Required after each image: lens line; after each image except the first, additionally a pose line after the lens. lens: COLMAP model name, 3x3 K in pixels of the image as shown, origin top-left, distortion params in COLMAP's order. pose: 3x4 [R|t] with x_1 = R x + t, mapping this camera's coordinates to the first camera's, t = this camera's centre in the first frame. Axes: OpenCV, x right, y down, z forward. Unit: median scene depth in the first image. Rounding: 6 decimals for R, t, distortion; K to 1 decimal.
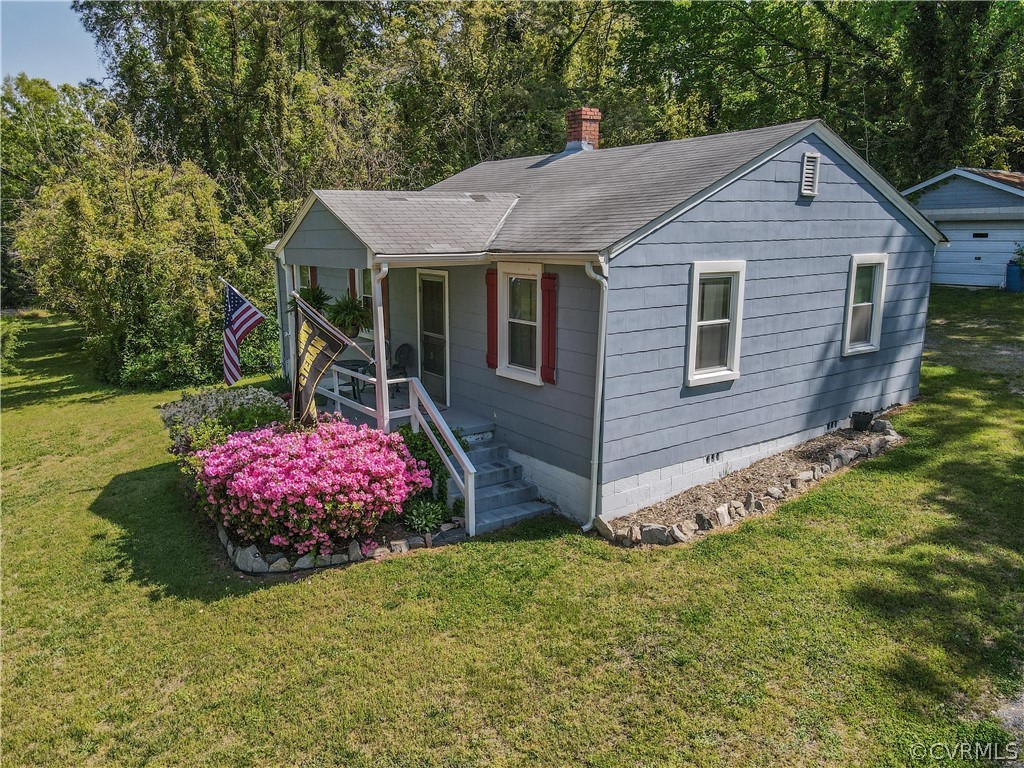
lens RADIAL K [[754.4, 0, 506.8], [0, 754.4, 386.3], [0, 0, 1]] dist [0.008091, 0.014157]
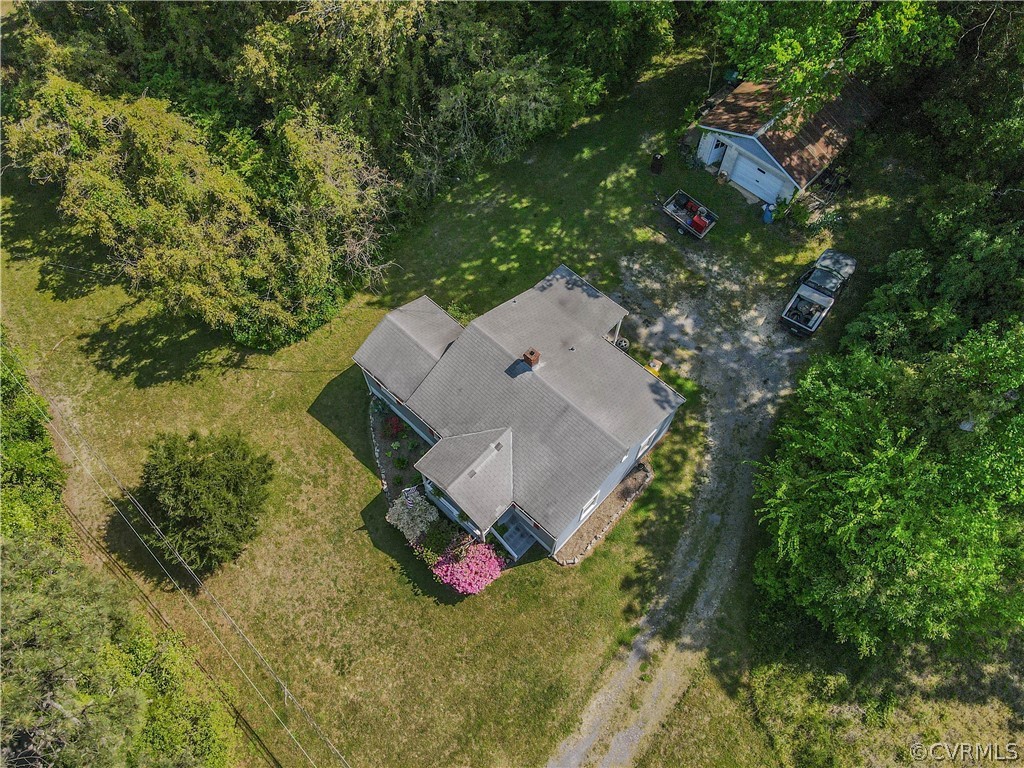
lens RADIAL K [[754.4, 0, 505.9], [0, 754.4, 391.4], [0, 0, 1]] dist [0.008091, 0.014157]
pose [[0.980749, -0.176740, 0.083029, -0.223475], [0.046794, 0.625531, 0.778795, -2.752541], [-0.189581, -0.759917, 0.621760, -0.477285]]
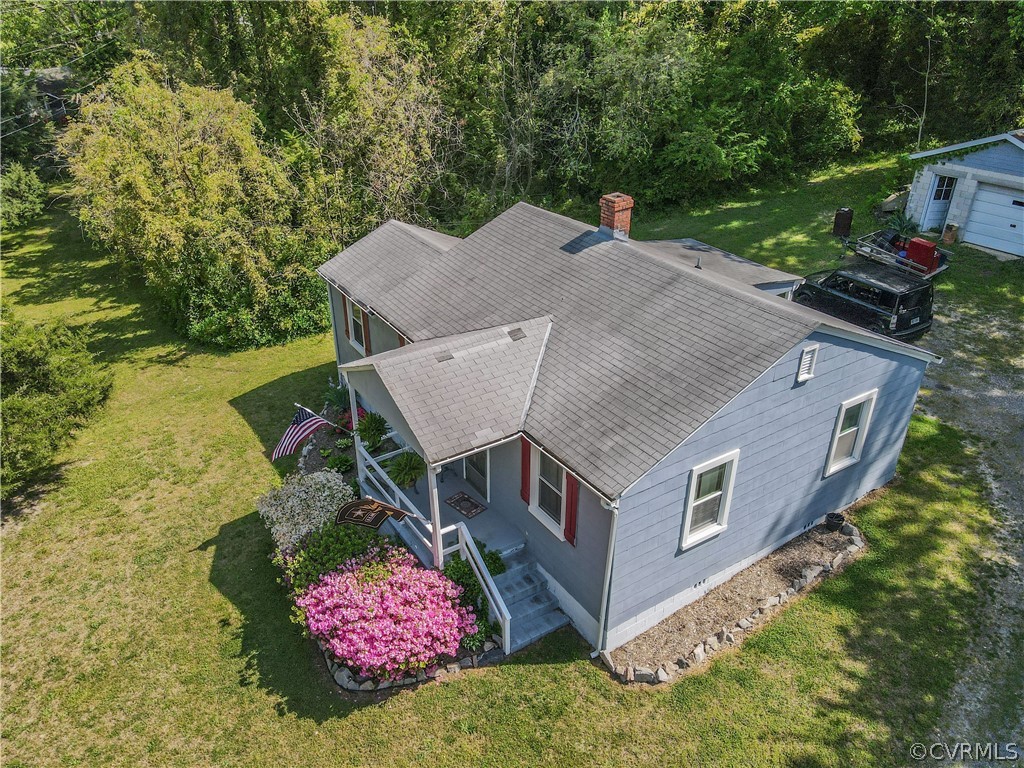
lens RADIAL K [[754.4, 0, 508.0], [0, 754.4, 390.2], [0, 0, 1]] dist [0.008091, 0.014157]
pose [[0.998969, 0.022163, -0.039628, -0.002855], [-0.009538, 0.955729, 0.294094, -0.607316], [0.044392, -0.293412, 0.954955, -0.124530]]
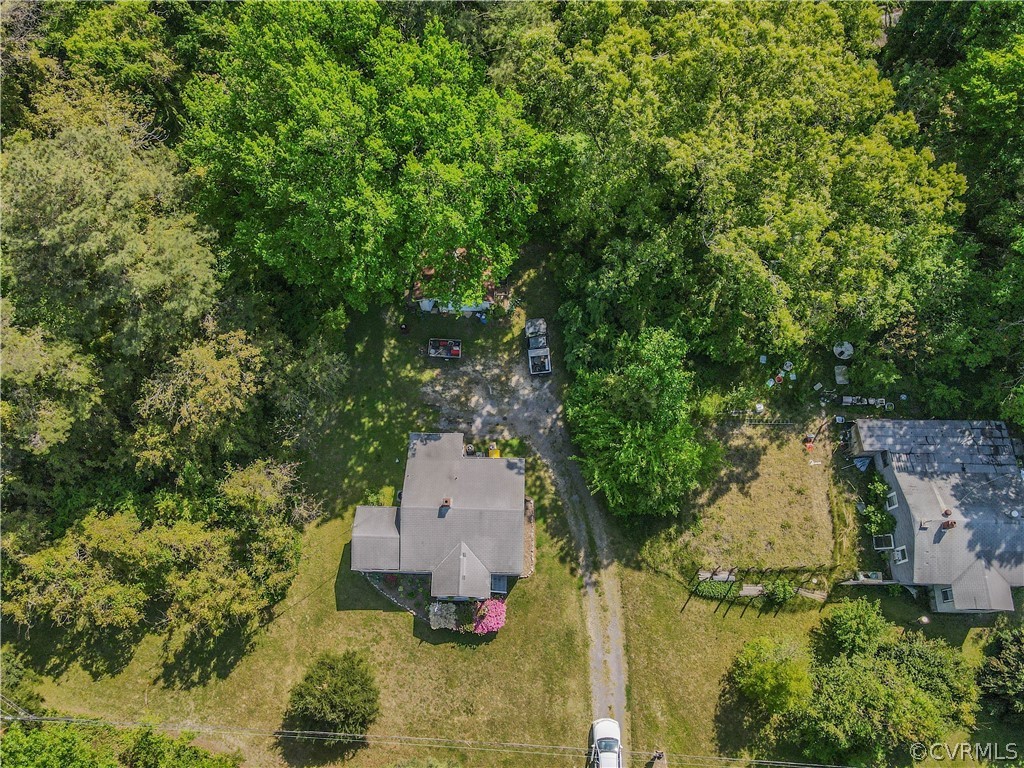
lens RADIAL K [[754.4, 0, 507.2], [0, 754.4, 390.5], [0, 0, 1]] dist [0.008091, 0.014157]
pose [[0.599009, -0.747700, 0.286590, -0.504643], [0.165813, 0.465970, 0.869125, -5.233526], [-0.783386, -0.473093, 0.403099, -0.556010]]
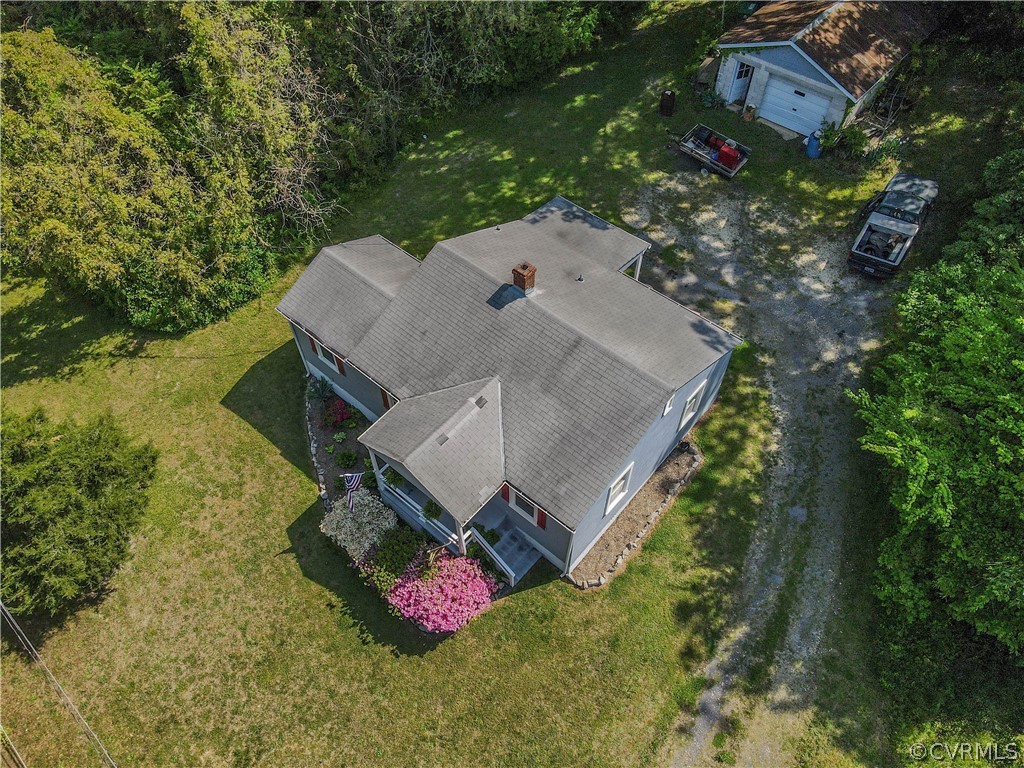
lens RADIAL K [[754.4, 0, 505.8], [0, 754.4, 388.8], [0, 0, 1]] dist [0.008091, 0.014157]
pose [[0.972391, -0.194029, 0.129646, -0.234002], [0.059892, 0.744468, 0.664967, -1.667672], [-0.225540, -0.638843, 0.735534, -0.266326]]
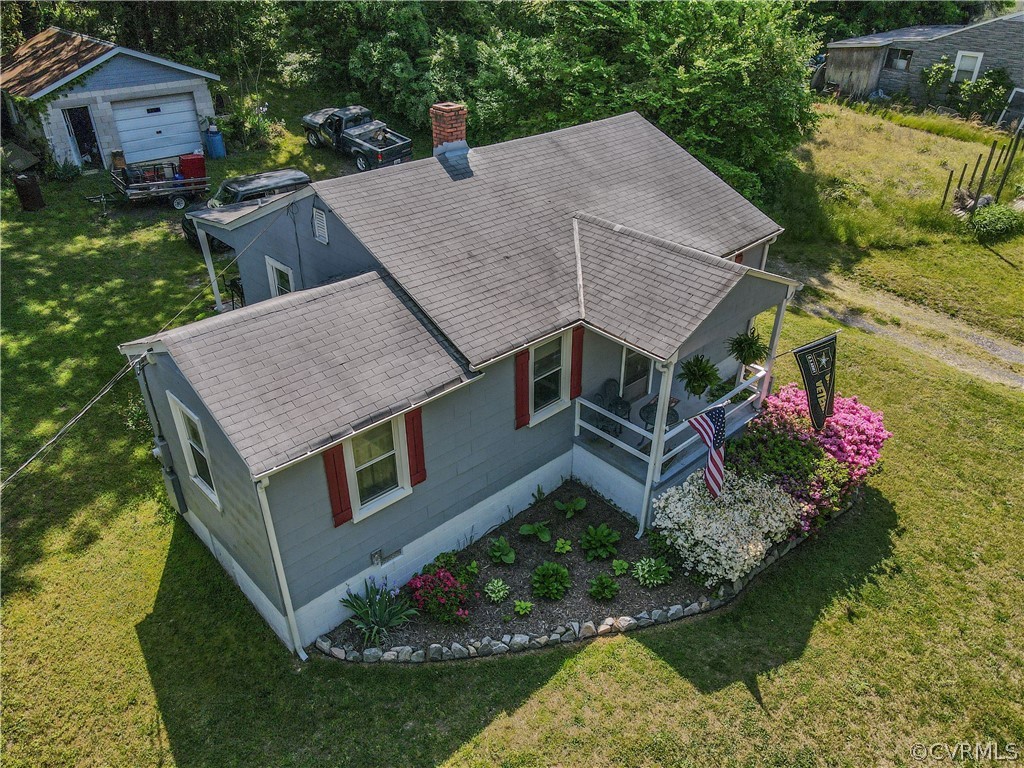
lens RADIAL K [[754.4, 0, 513.6], [0, 754.4, 381.1], [0, 0, 1]] dist [0.008091, 0.014157]
pose [[-0.135282, -0.504572, 0.852705, -1.315093], [0.200245, 0.828934, 0.522274, -0.817213], [-0.970361, 0.241404, -0.011102, 1.479023]]
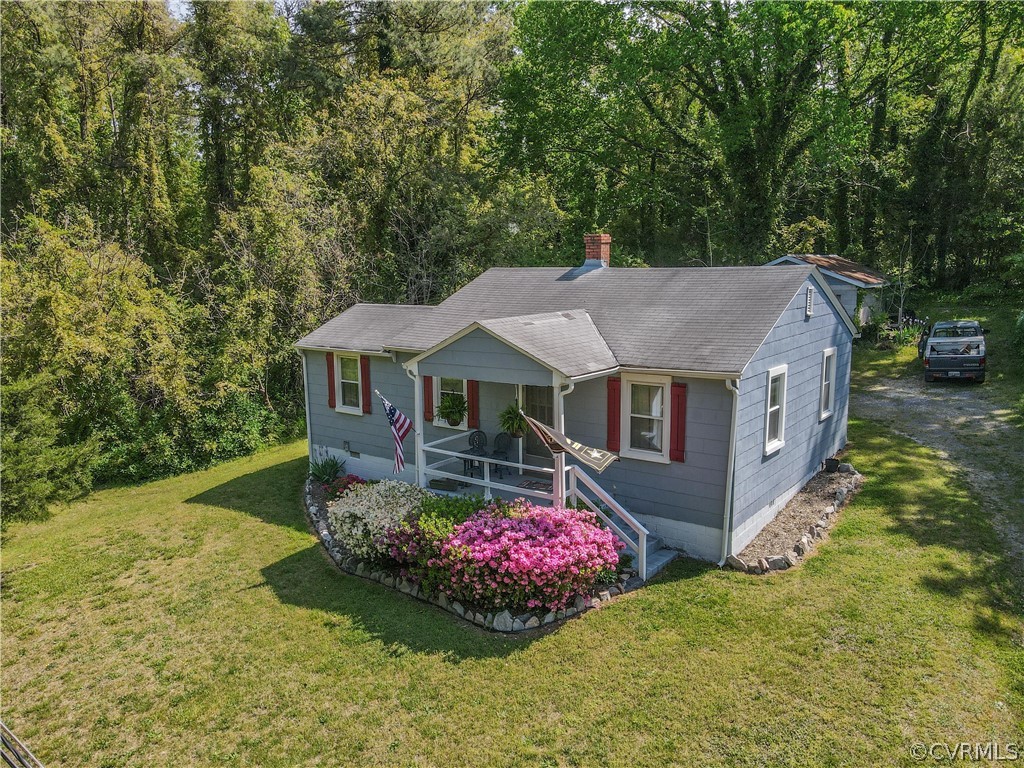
lens RADIAL K [[754.4, 0, 508.9], [0, 754.4, 384.5], [0, 0, 1]] dist [0.008091, 0.014157]
pose [[0.955234, -0.054674, 0.290755, -0.620024], [0.069922, 0.996655, -0.042306, -0.105670], [-0.287469, 0.060742, 0.955862, -0.225991]]
